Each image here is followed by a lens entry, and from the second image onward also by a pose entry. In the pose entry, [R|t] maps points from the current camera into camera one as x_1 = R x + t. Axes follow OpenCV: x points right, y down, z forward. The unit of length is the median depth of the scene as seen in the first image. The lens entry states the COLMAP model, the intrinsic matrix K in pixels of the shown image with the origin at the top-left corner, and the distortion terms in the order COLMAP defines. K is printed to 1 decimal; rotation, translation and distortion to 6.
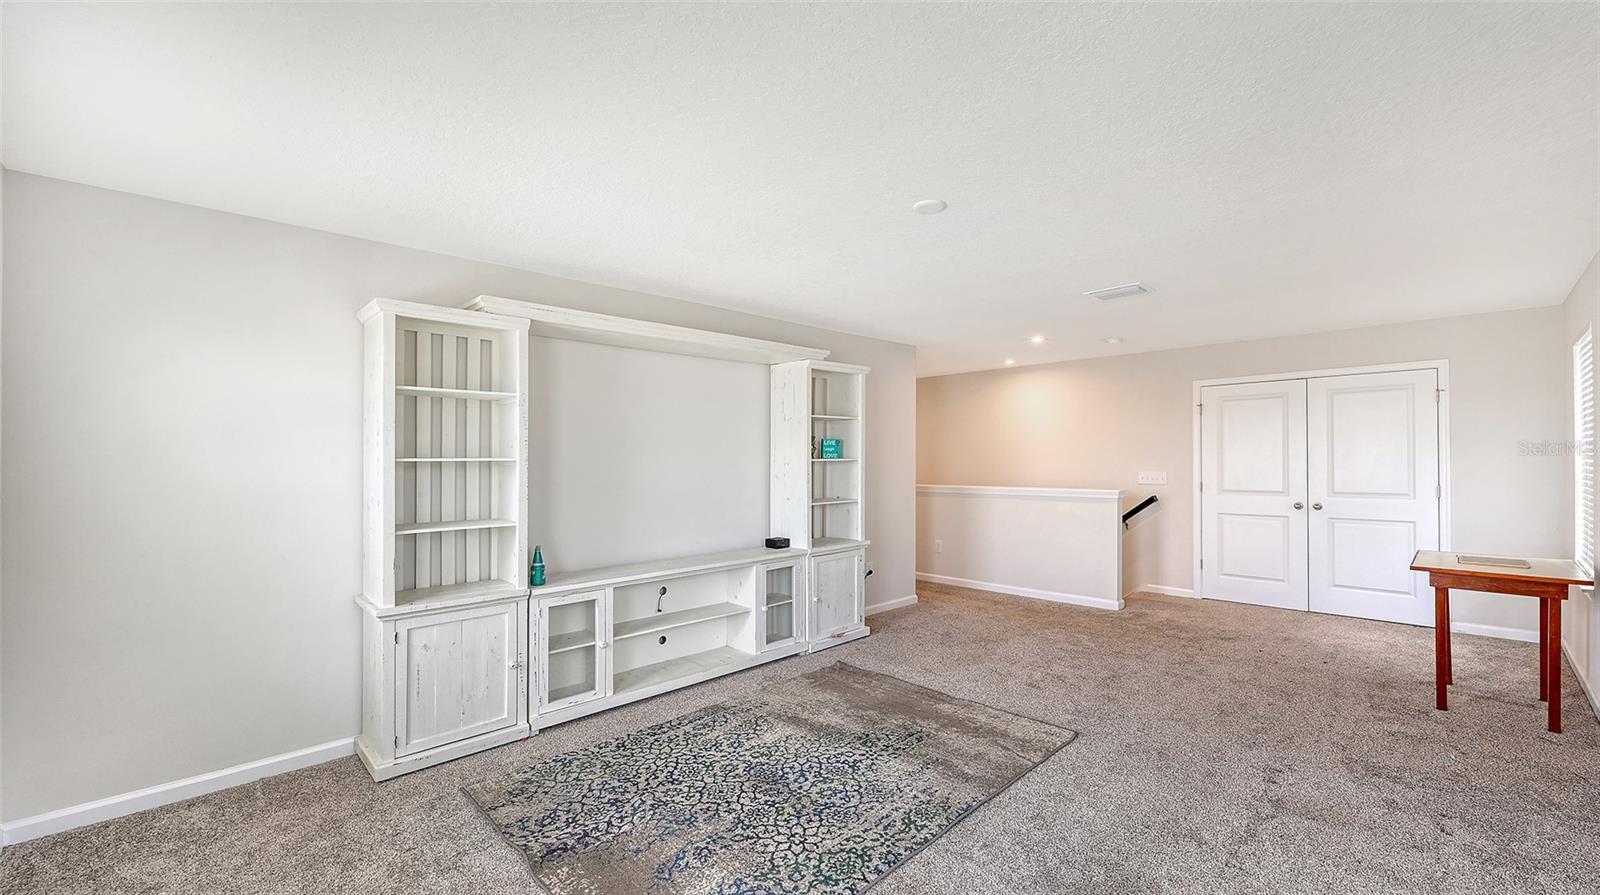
lens RADIAL K [[634.8, 0, 812.2], [0, 634.8, 453.8], [0, 0, 1]] dist [-0.001446, 0.000660]
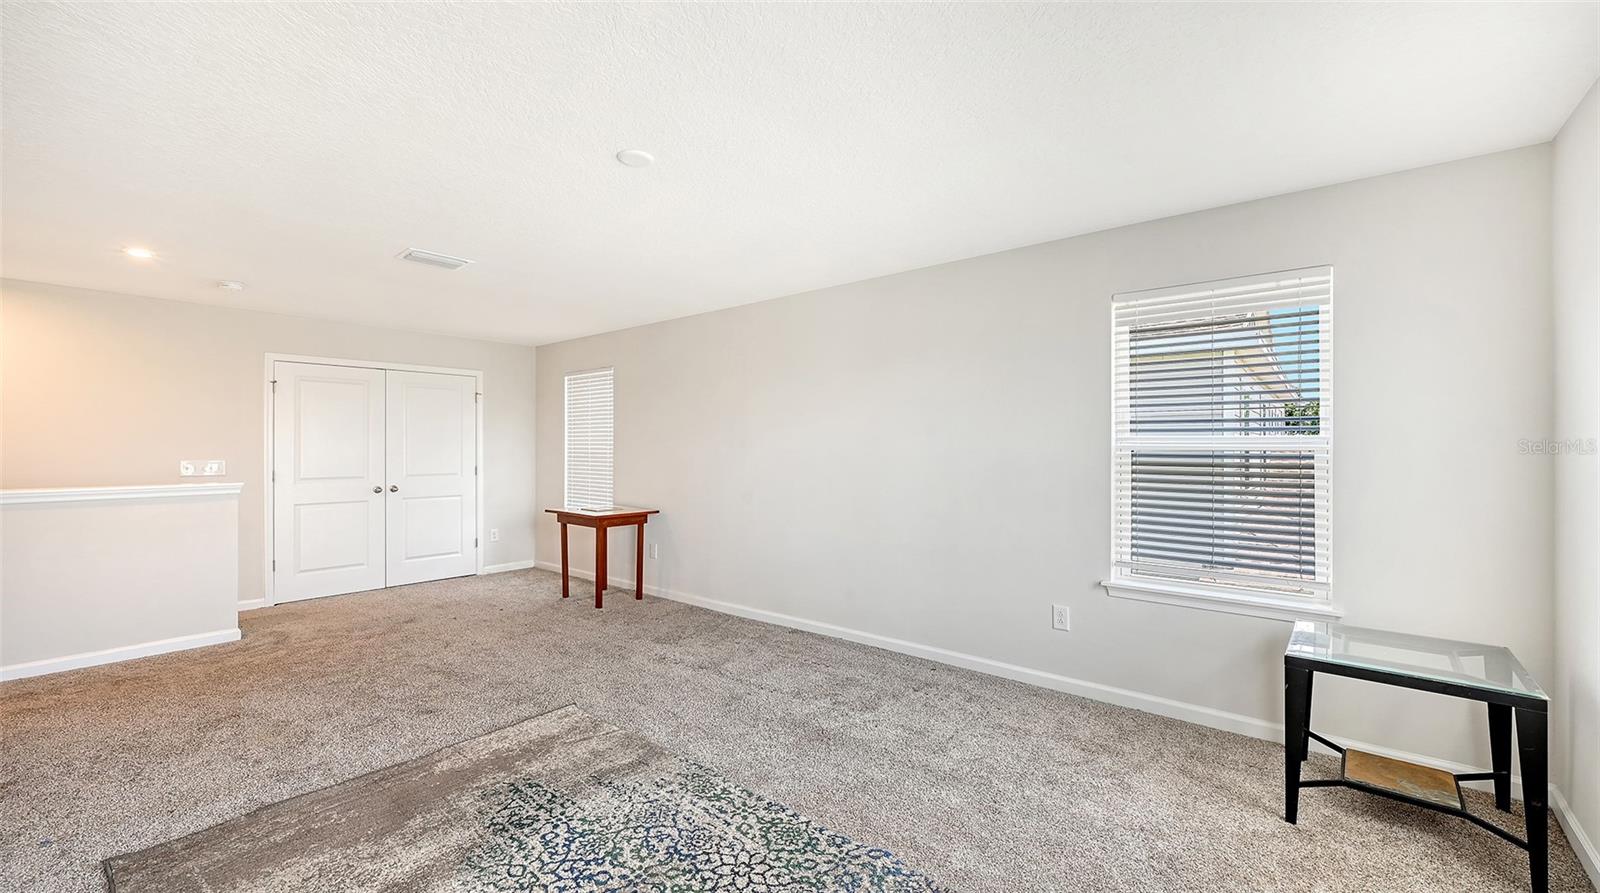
lens RADIAL K [[634.8, 0, 811.1], [0, 634.8, 451.8], [0, 0, 1]] dist [-0.001446, 0.000660]
pose [[-0.099634, 0.001871, 0.995022, -0.565008], [-0.008828, 0.999957, -0.002764, 0.026028], [-0.994985, -0.009059, -0.099613, 0.632391]]
